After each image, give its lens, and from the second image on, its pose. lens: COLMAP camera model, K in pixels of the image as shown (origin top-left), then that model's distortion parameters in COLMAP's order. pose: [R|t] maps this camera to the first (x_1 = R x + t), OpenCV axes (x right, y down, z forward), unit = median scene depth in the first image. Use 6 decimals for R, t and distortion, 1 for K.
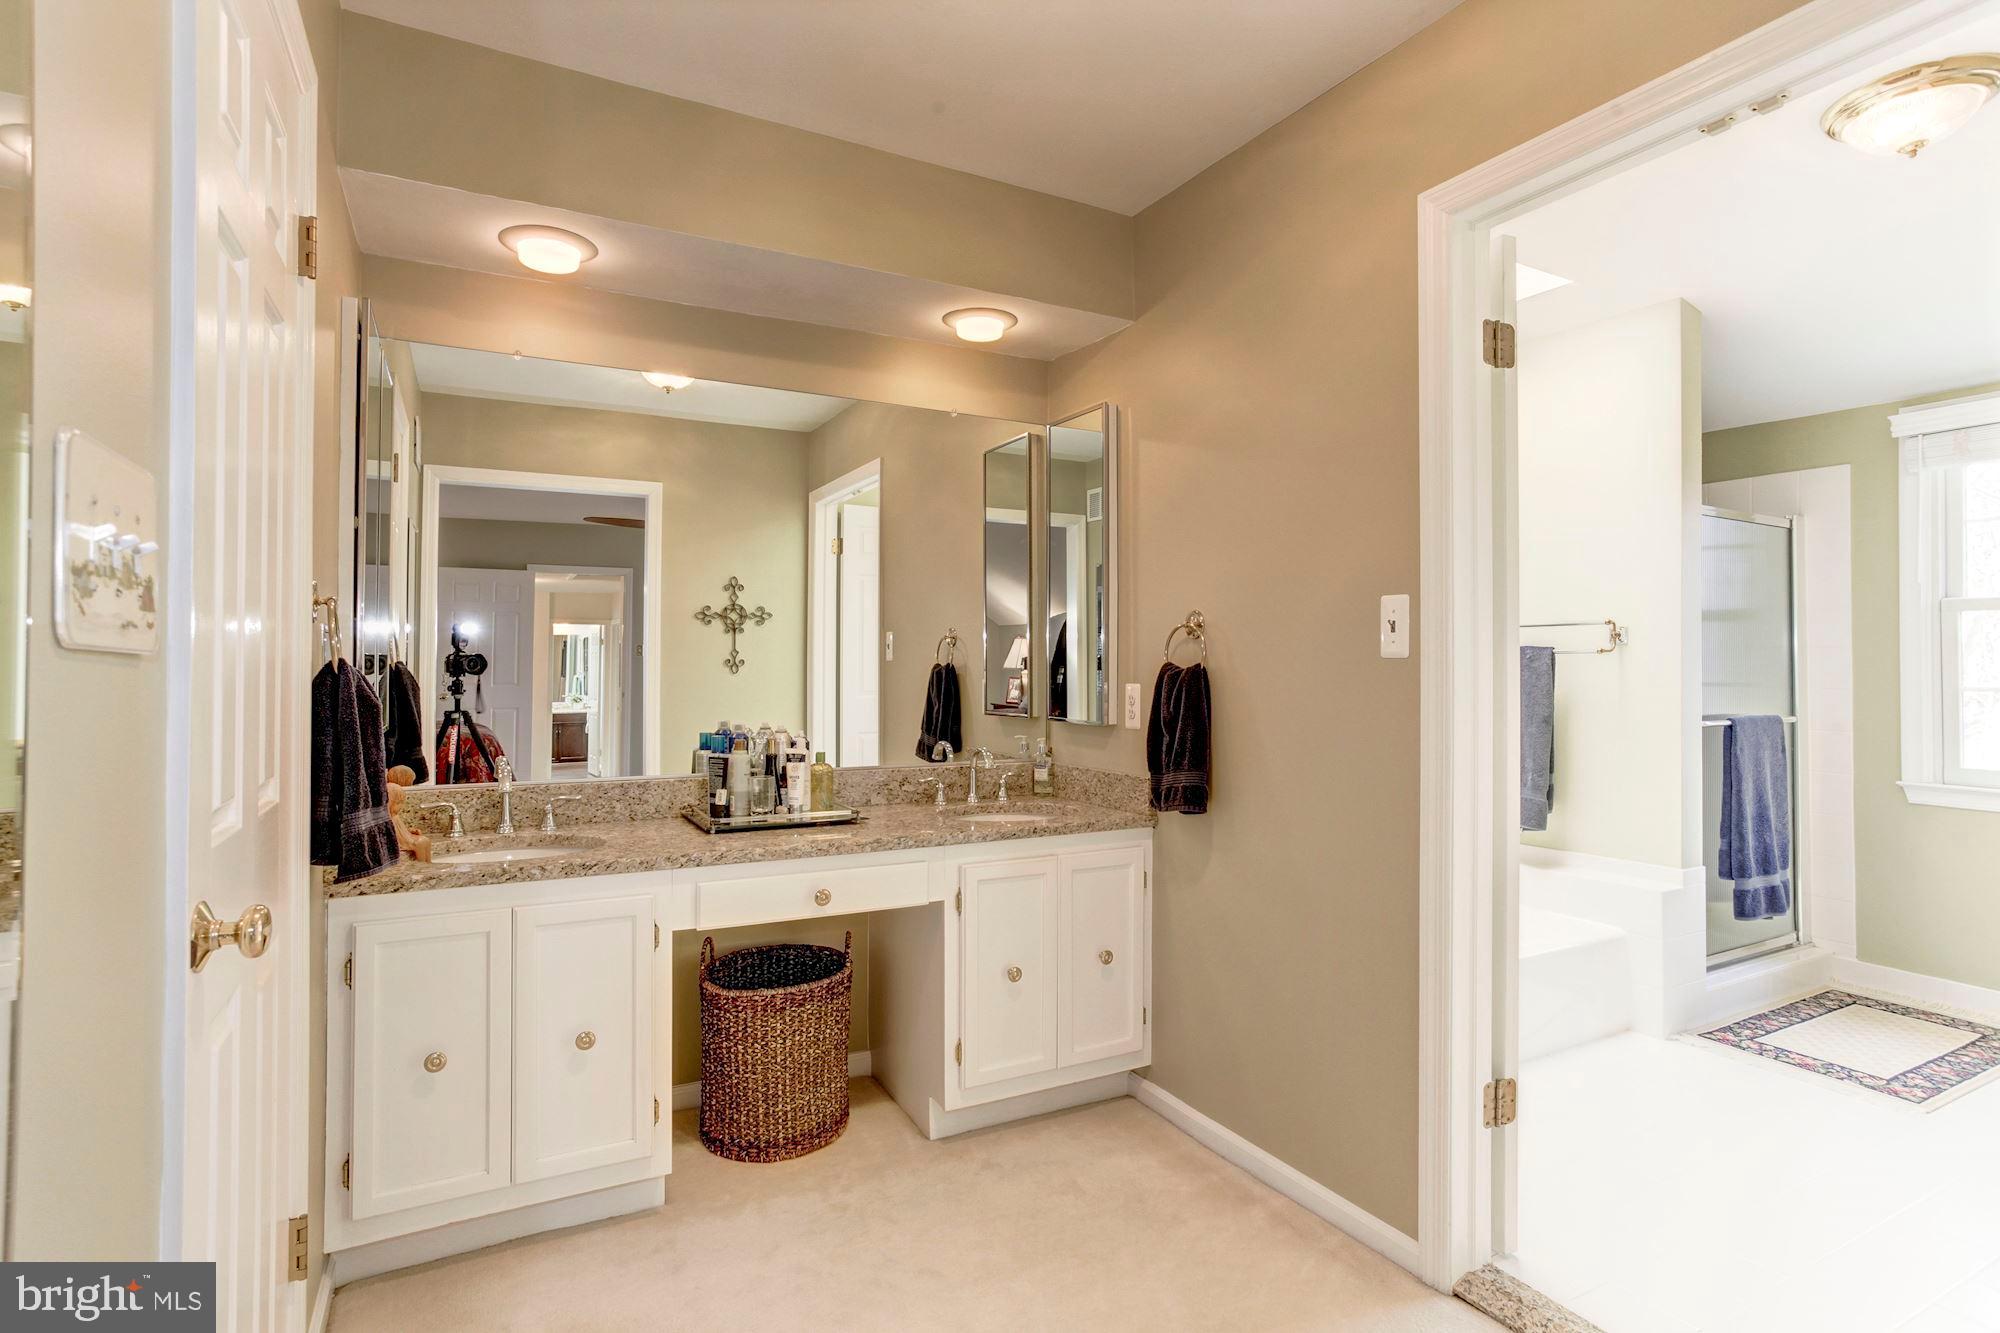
lens RADIAL K [[989.7, 0, 992.2], [0, 989.7, 651.0], [0, 0, 1]] dist [-0.045925, 0.024166]
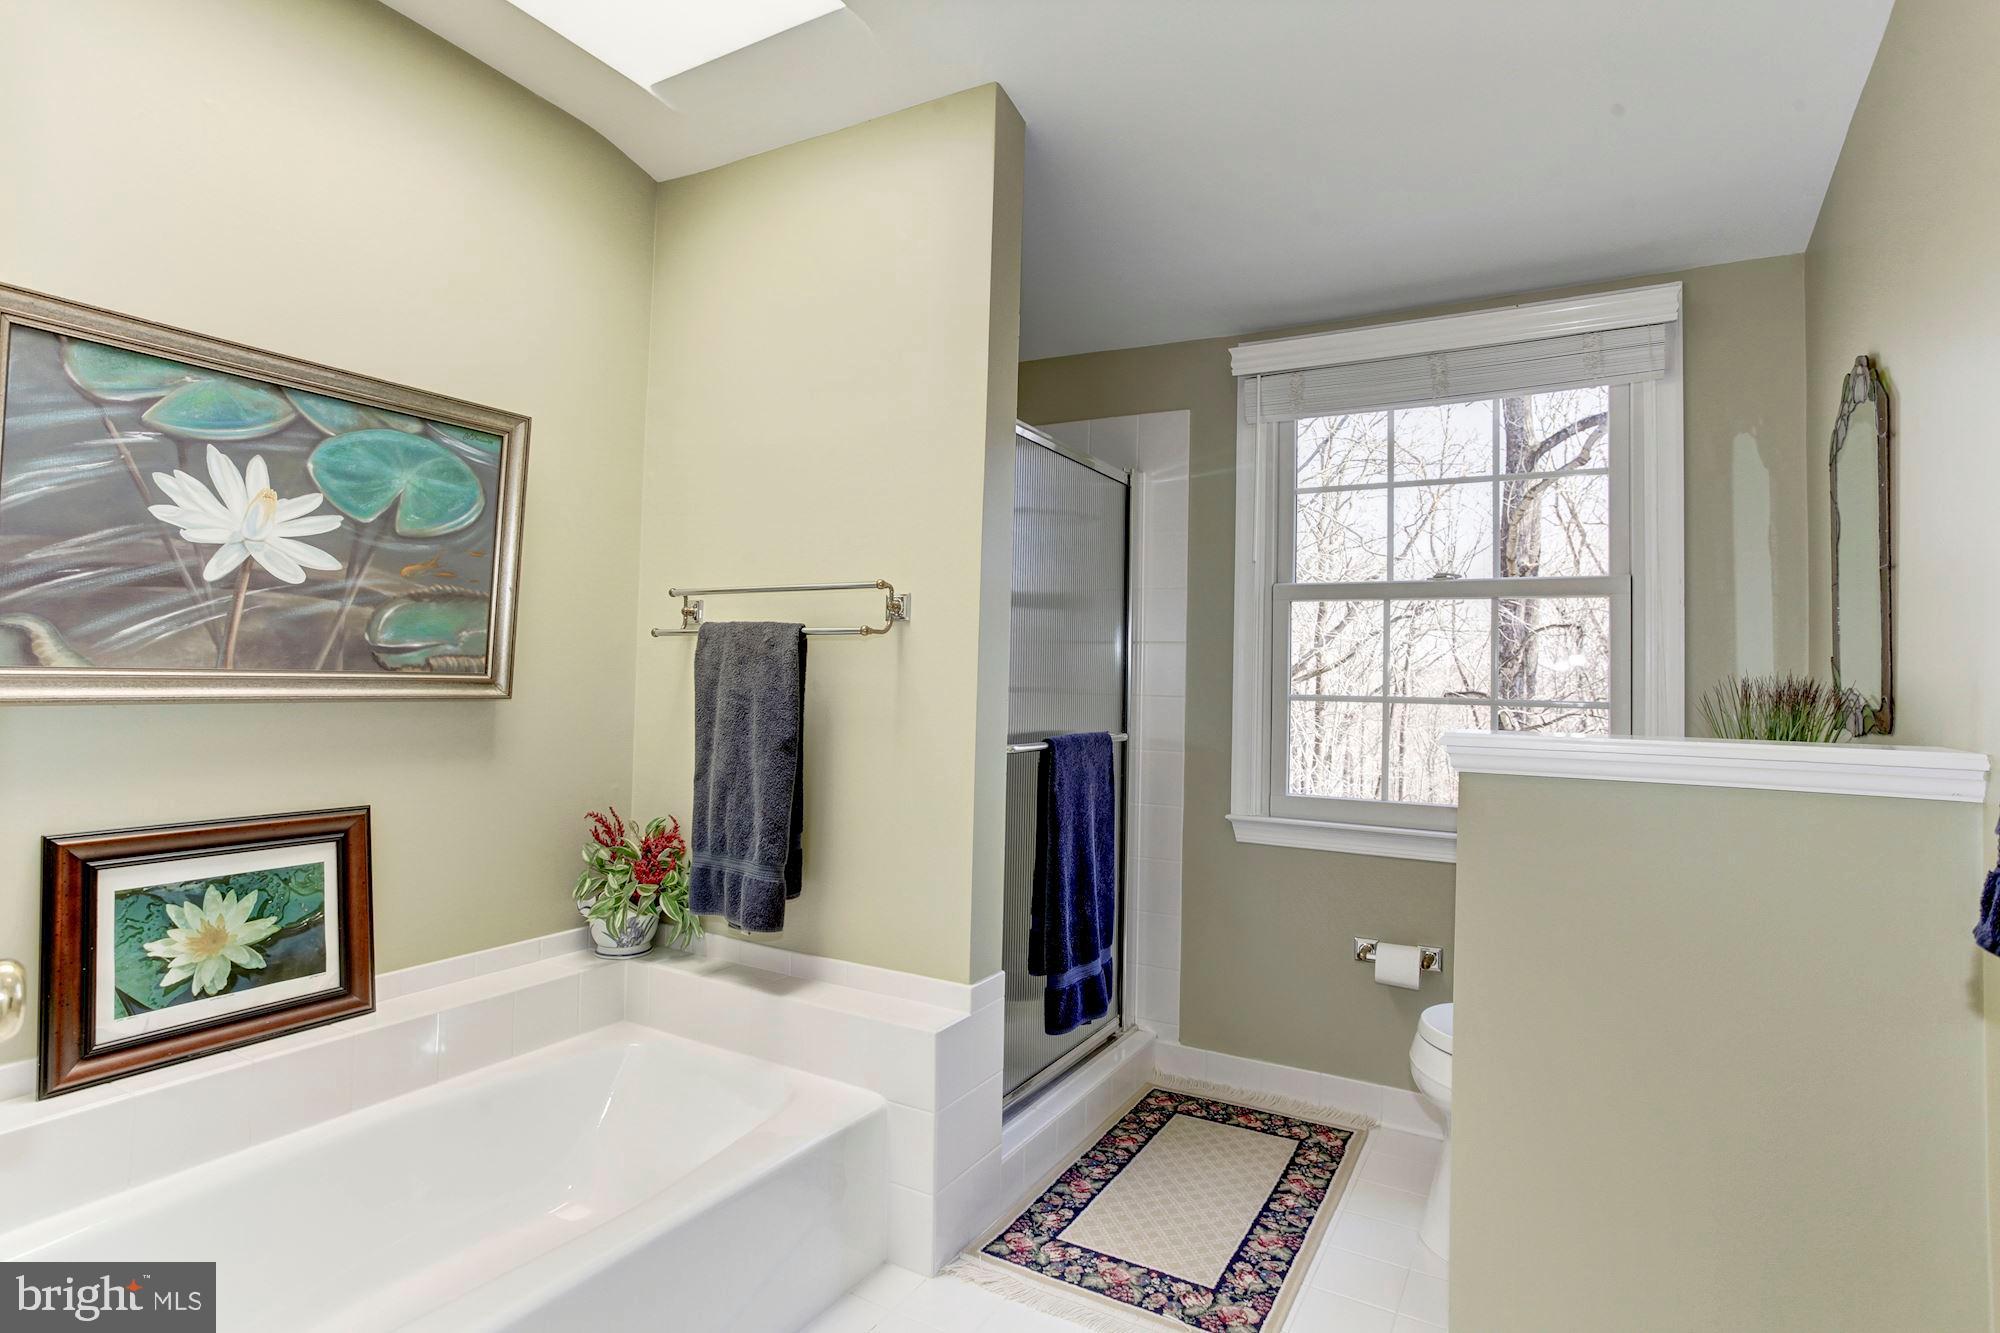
lens RADIAL K [[989.7, 0, 987.1], [0, 989.7, 662.2], [0, 0, 1]] dist [-0.045925, 0.024166]
pose [[0.858165, 0.025211, 0.512755, 0.367090], [-0.027126, 0.999625, -0.003750, 0.019237], [-0.512657, -0.010691, 0.858527, 0.427402]]
